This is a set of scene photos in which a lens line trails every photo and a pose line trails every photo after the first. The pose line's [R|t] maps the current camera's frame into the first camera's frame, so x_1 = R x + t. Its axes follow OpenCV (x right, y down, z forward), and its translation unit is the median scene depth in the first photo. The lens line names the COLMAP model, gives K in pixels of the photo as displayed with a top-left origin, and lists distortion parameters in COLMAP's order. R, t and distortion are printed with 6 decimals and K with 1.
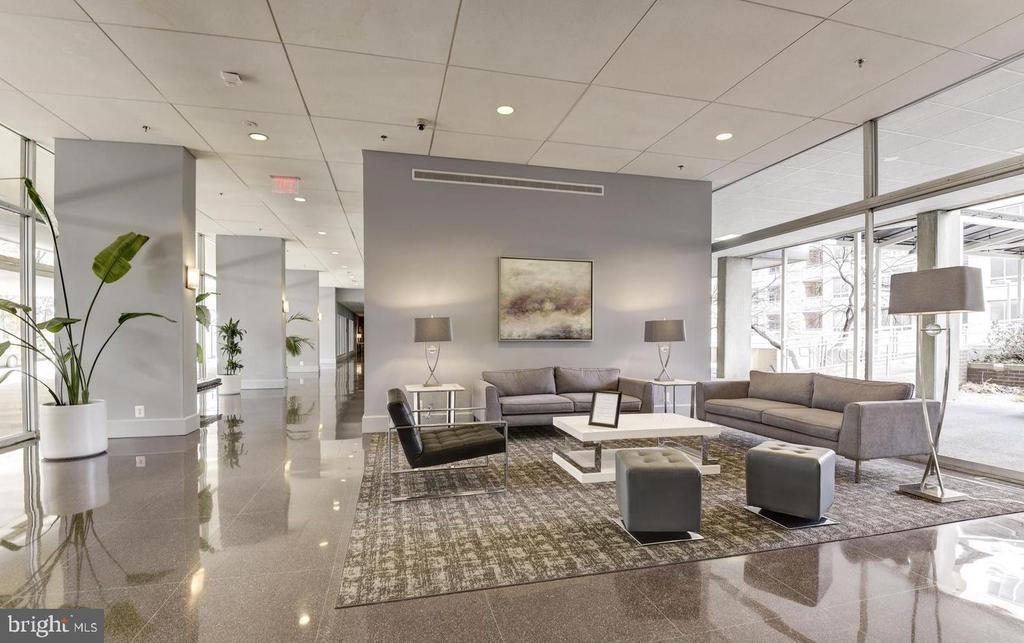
lens RADIAL K [[469.3, 0, 511.8], [0, 469.3, 345.3], [0, 0, 1]] dist [0.000167, -0.000017]
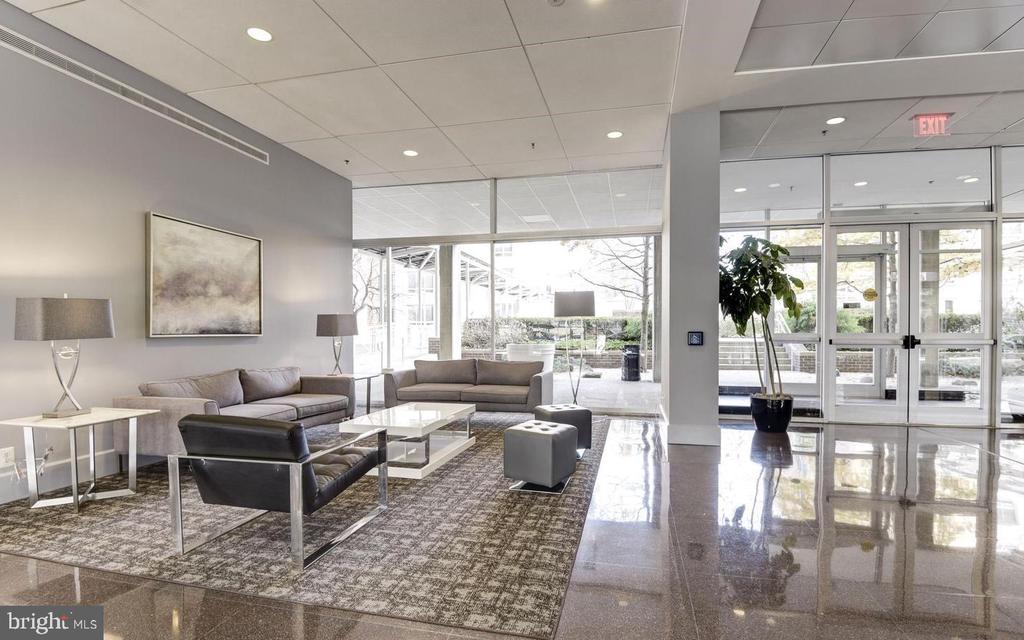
lens RADIAL K [[484.5, 0, 514.3], [0, 484.5, 339.2], [0, 0, 1]] dist [-0.003783, -0.000607]
pose [[0.458421, -0.014363, 0.888619, -0.416225], [0.014895, 0.999853, 0.008477, -0.004288], [-0.888610, 0.009350, 0.458568, 0.221114]]
